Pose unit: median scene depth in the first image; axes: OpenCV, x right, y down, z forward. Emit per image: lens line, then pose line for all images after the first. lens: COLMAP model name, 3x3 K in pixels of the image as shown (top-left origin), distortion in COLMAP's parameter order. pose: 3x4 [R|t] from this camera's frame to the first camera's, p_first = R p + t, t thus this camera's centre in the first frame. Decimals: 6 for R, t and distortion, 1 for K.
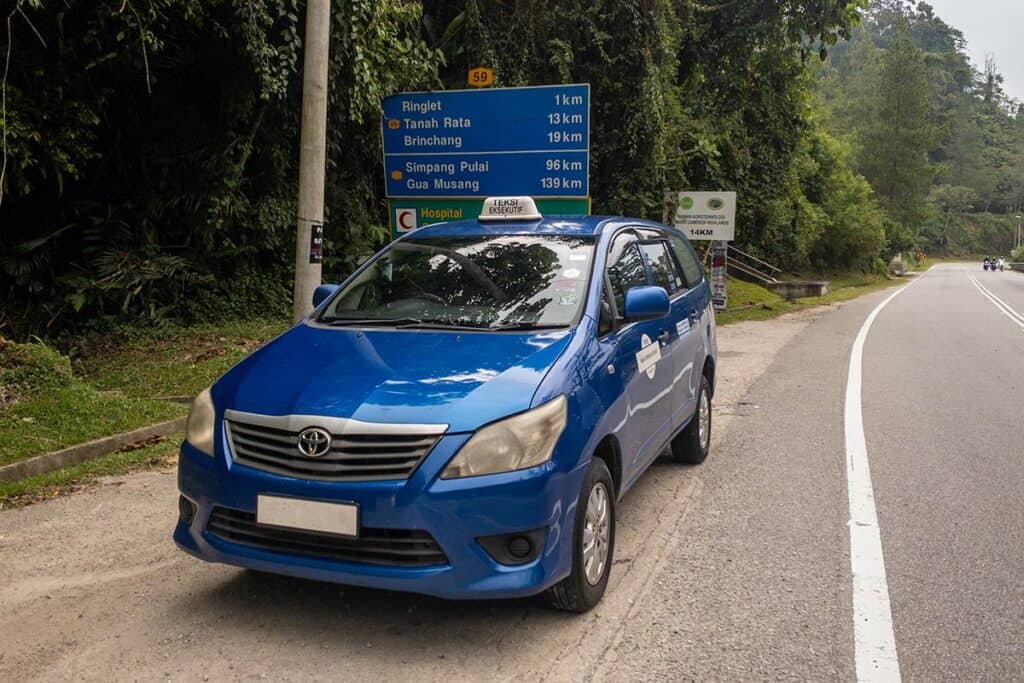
lens RADIAL K [[1036.9, 0, 512.0], [0, 1036.9, 341.5], [0, 0, 1]] dist [0.012205, 0.001914]
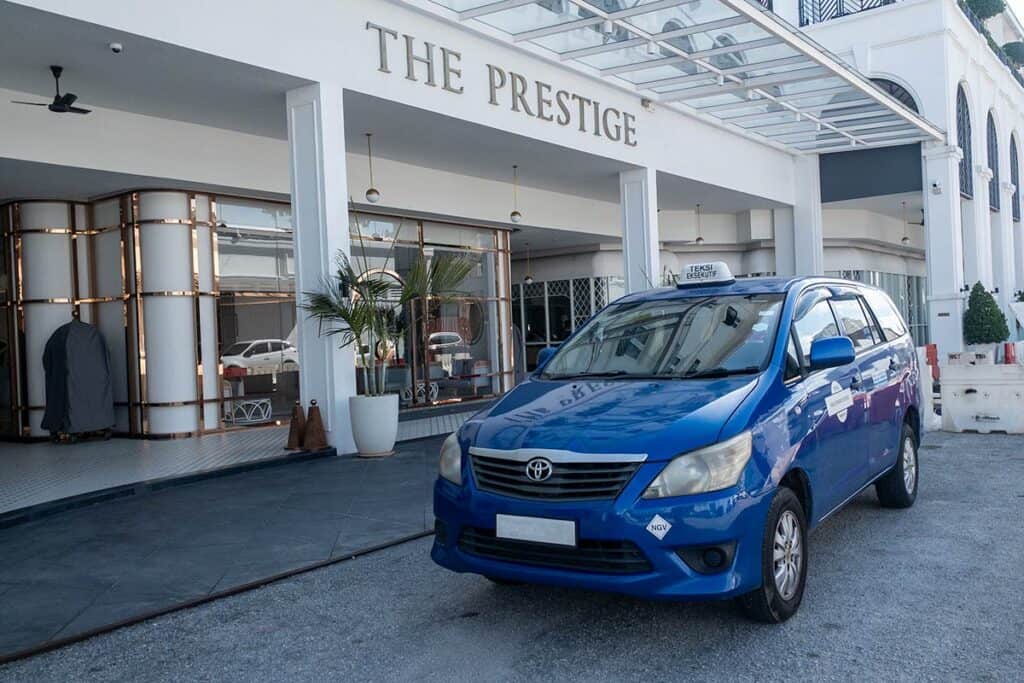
lens RADIAL K [[1036.9, 0, 512.0], [0, 1036.9, 341.5], [0, 0, 1]] dist [0.012205, 0.001914]
pose [[0.978123, -0.054591, -0.200736, 0.035640], [0.040786, 0.996550, -0.072278, 0.029870], [0.203989, 0.062510, 0.976975, -0.226992]]
